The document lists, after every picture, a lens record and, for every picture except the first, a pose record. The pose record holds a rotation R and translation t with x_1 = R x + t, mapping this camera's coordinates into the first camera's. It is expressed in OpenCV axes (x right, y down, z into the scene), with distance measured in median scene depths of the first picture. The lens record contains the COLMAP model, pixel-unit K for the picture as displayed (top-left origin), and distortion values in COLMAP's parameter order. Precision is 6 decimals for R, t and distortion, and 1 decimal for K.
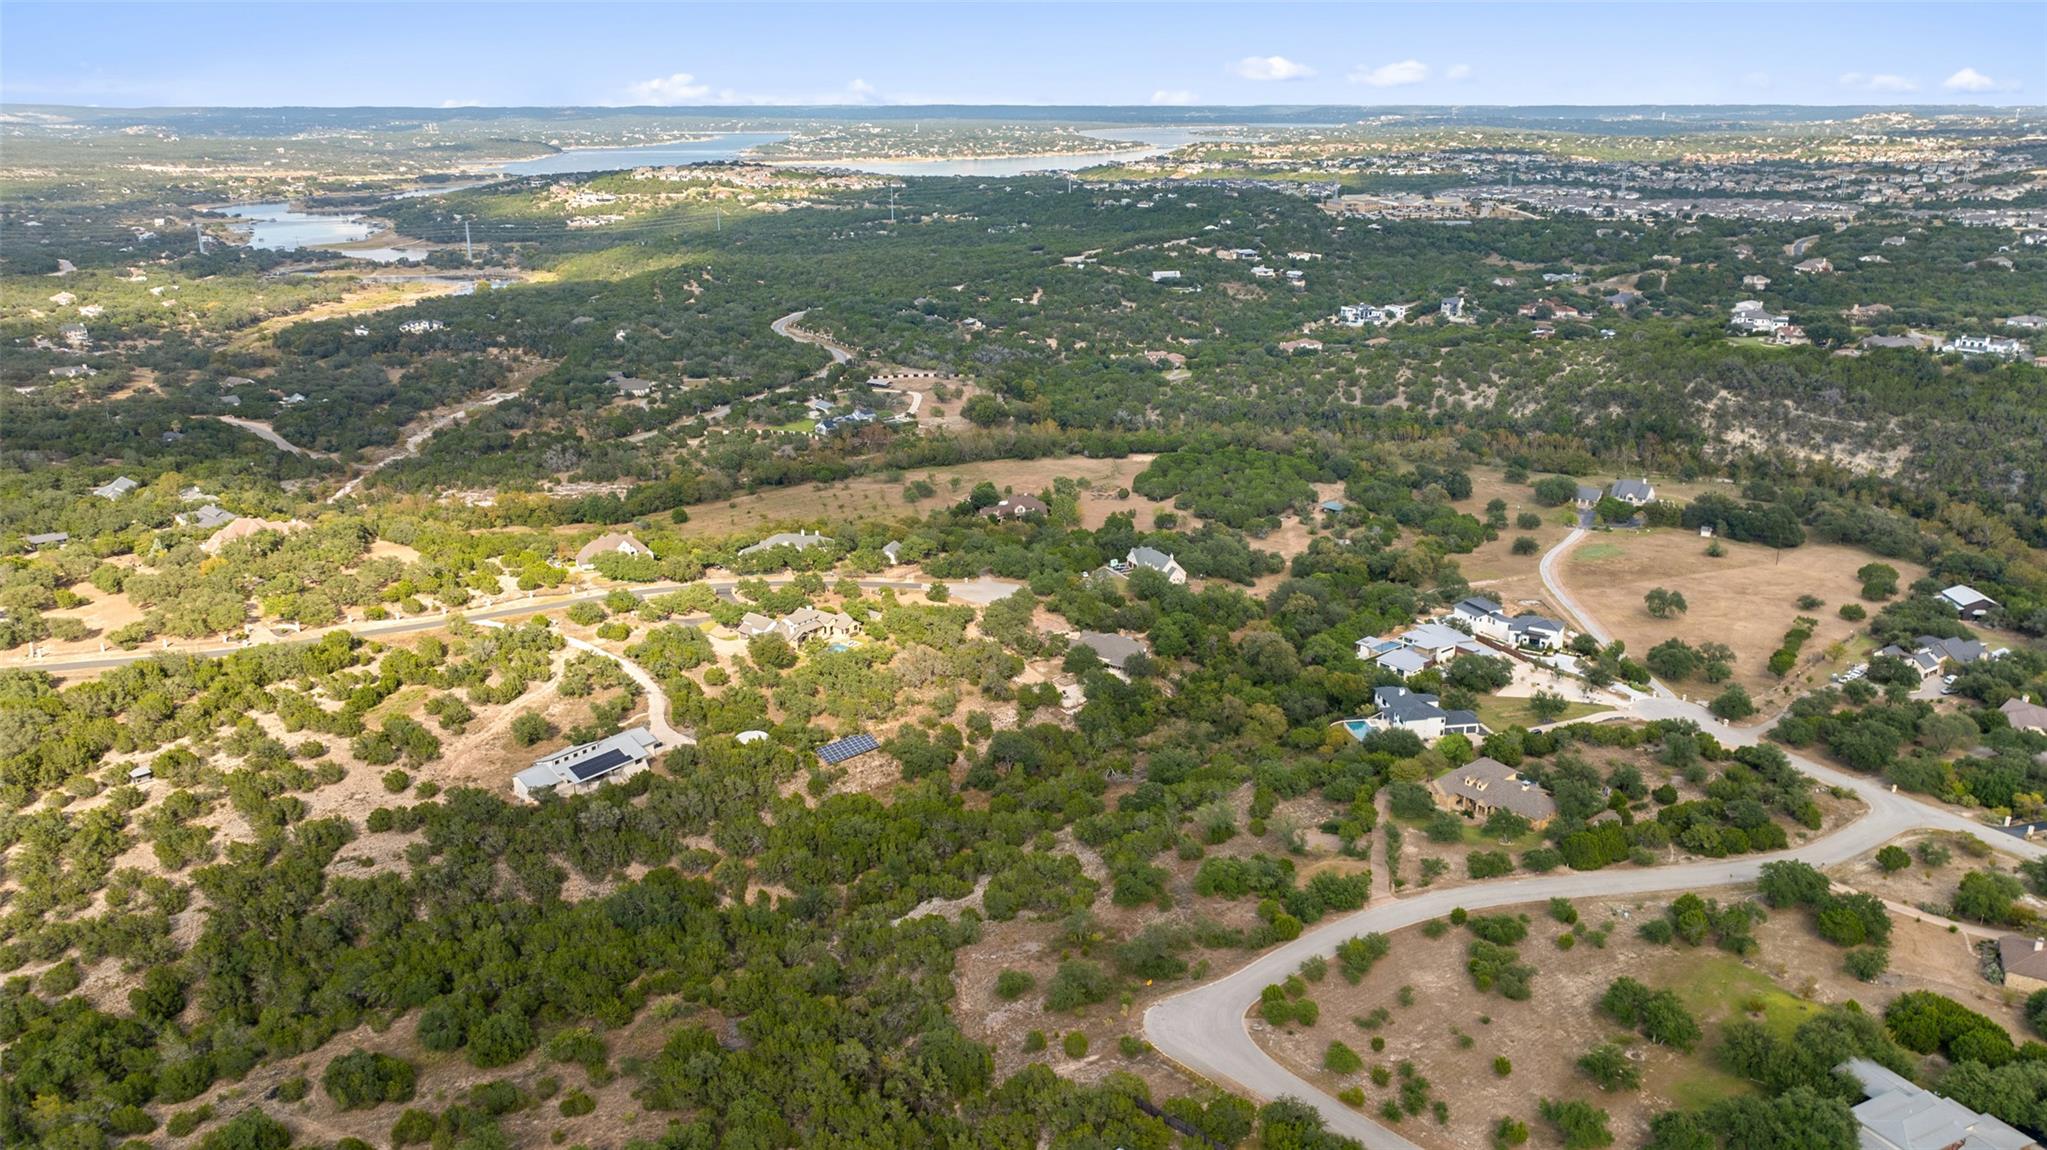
lens RADIAL K [[1474.7, 0, 1023.5], [0, 1474.7, 575.0], [0, 0, 1]] dist [-0.018972, -0.002597]
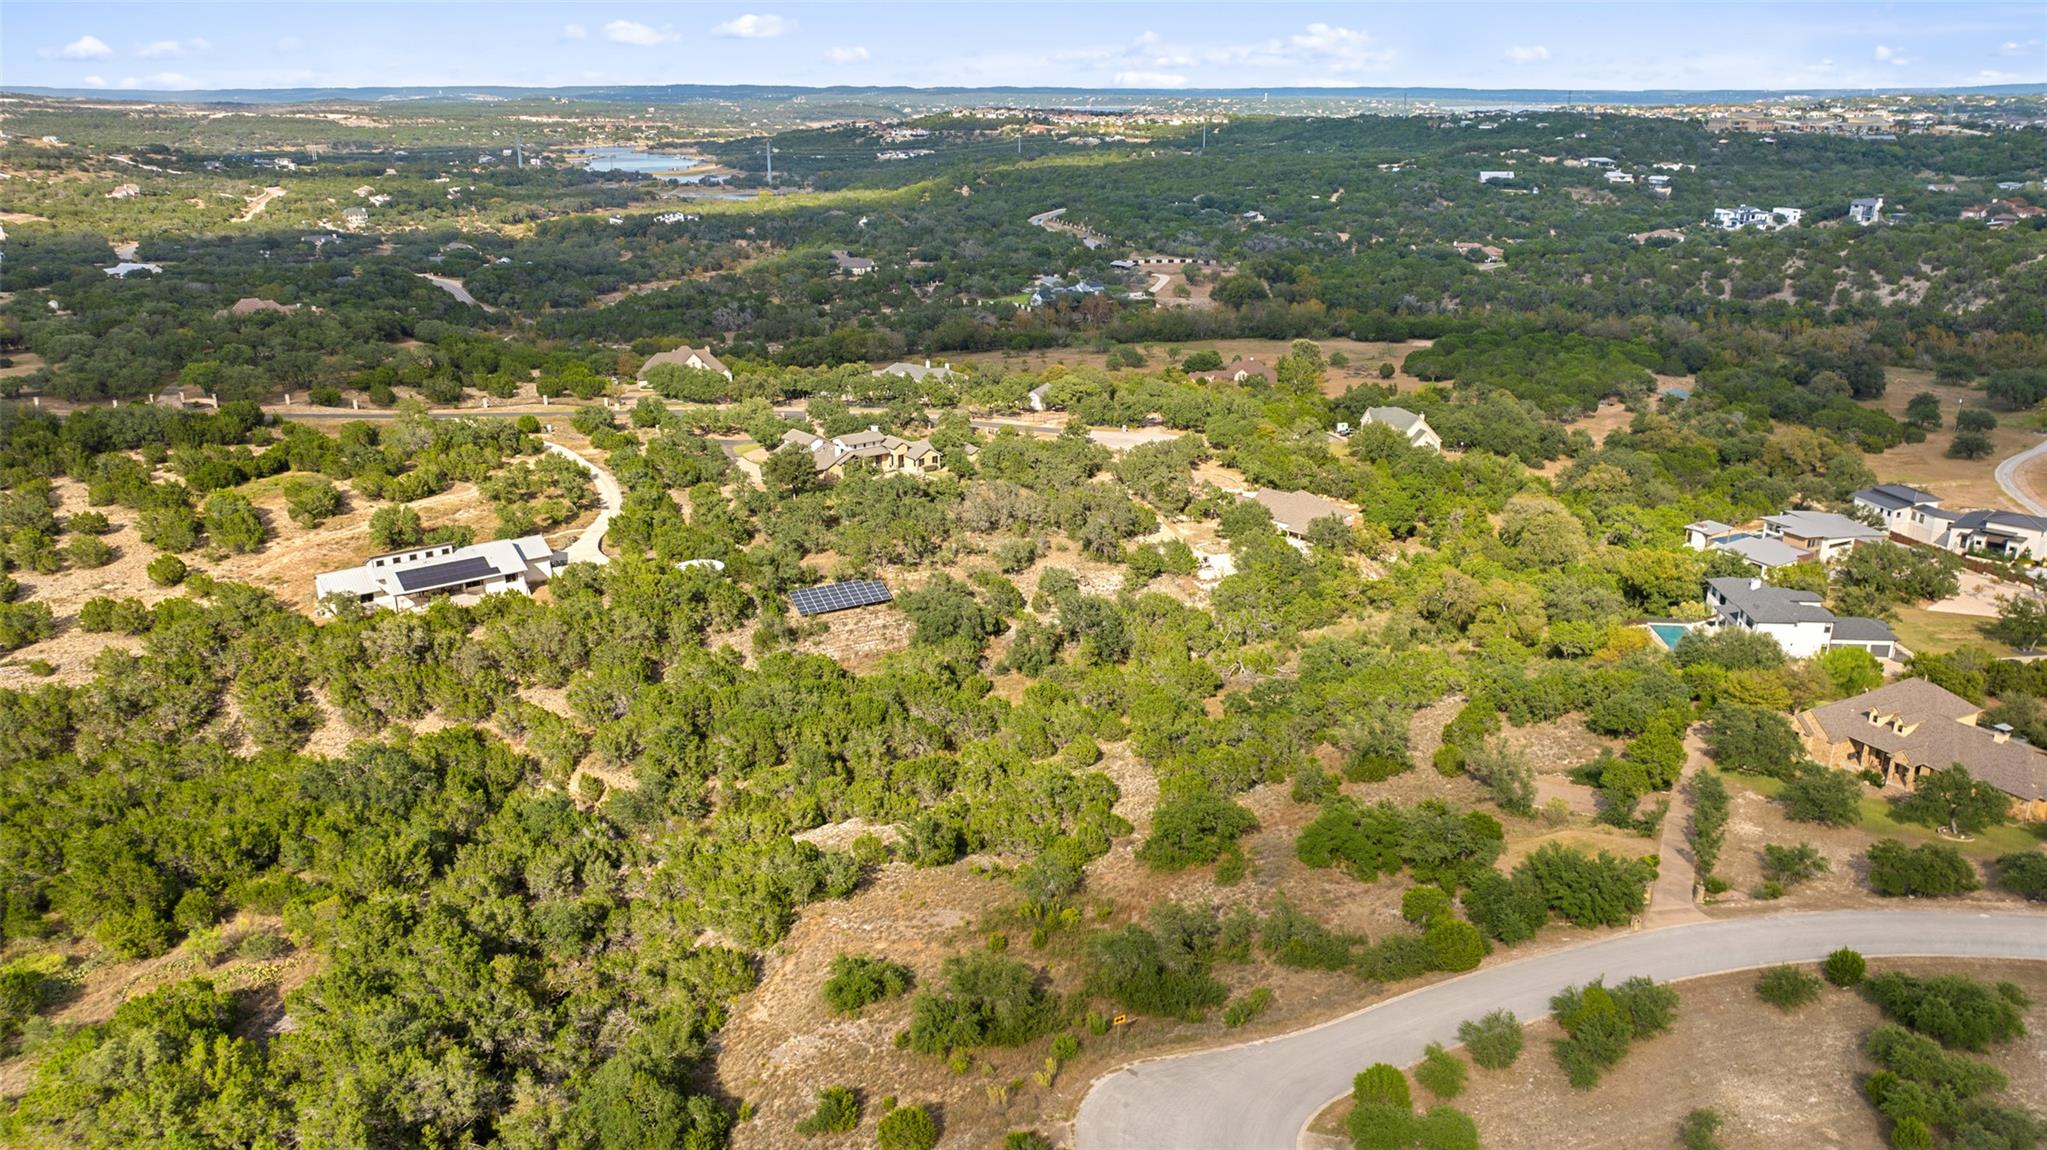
lens RADIAL K [[1455.0, 0, 1028.9], [0, 1455.0, 567.9], [0, 0, 1]] dist [-0.022684, 0.001215]
pose [[0.972290, 0.072338, -0.222305, 0.086049], [-0.072487, 0.997341, 0.007503, 0.075761], [0.222257, 0.008819, 0.974948, 0.310860]]
